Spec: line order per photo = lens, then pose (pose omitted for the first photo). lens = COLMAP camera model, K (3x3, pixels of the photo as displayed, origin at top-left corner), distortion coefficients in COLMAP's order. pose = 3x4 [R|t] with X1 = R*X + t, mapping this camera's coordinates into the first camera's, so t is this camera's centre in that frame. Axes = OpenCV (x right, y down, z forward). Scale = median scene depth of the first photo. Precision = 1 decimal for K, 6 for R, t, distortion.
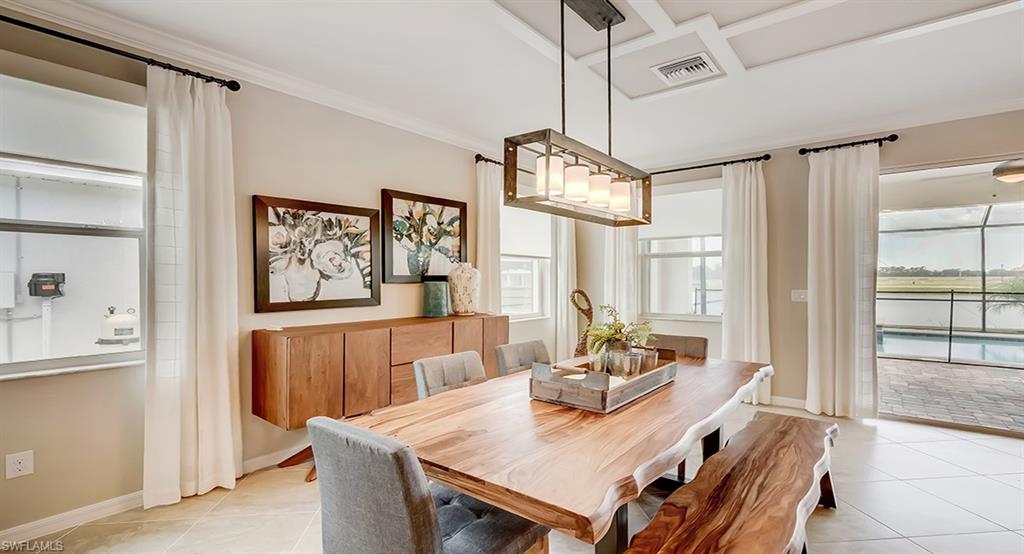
lens RADIAL K [[464.3, 0, 519.3], [0, 464.3, 287.6], [0, 0, 1]] dist [-0.003419, 0.000915]
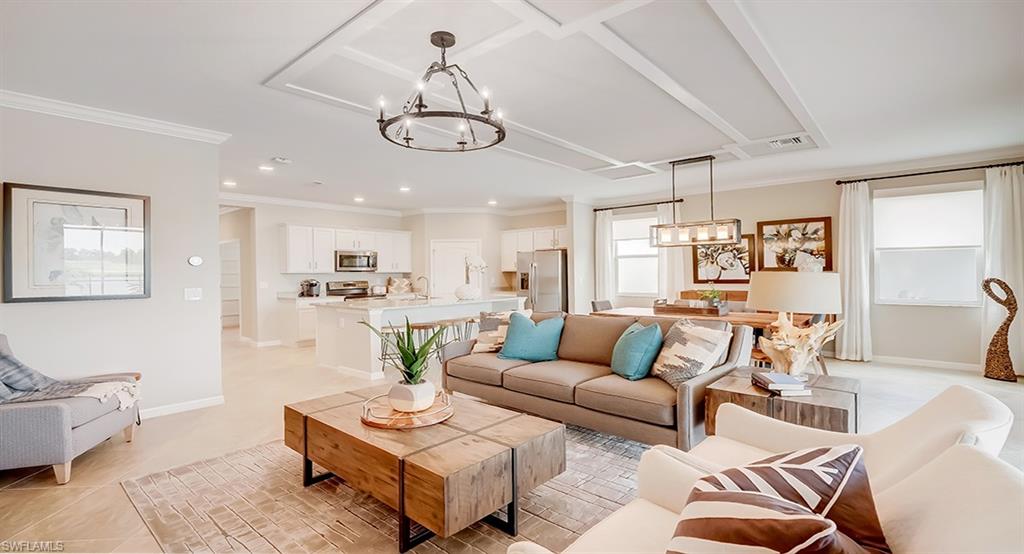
lens RADIAL K [[464.3, 0, 511.2], [0, 464.3, 269.9], [0, 0, 1]] dist [-0.003419, 0.000915]
pose [[-0.056547, -0.006733, -0.998377, 1.593527], [-0.011596, 0.999914, -0.006087, 0.005059], [0.998333, 0.011233, -0.056620, 0.106457]]
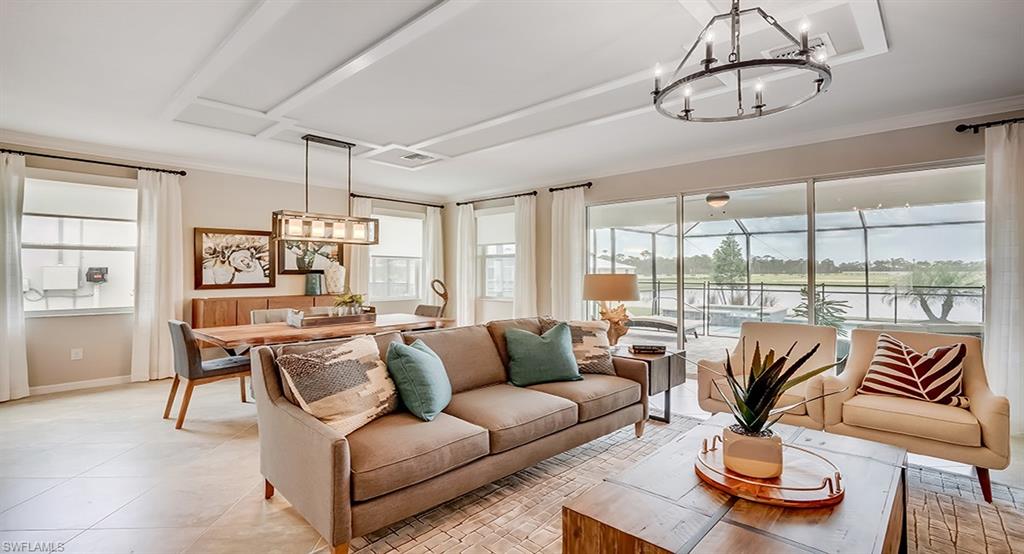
lens RADIAL K [[464.3, 0, 513.2], [0, 464.3, 270.3], [0, 0, 1]] dist [-0.003419, 0.000915]
pose [[0.997027, 0.003118, -0.076996, 0.677890], [-0.004921, 0.999718, -0.023238, 0.010620], [0.076901, 0.023548, 0.996761, -0.611947]]
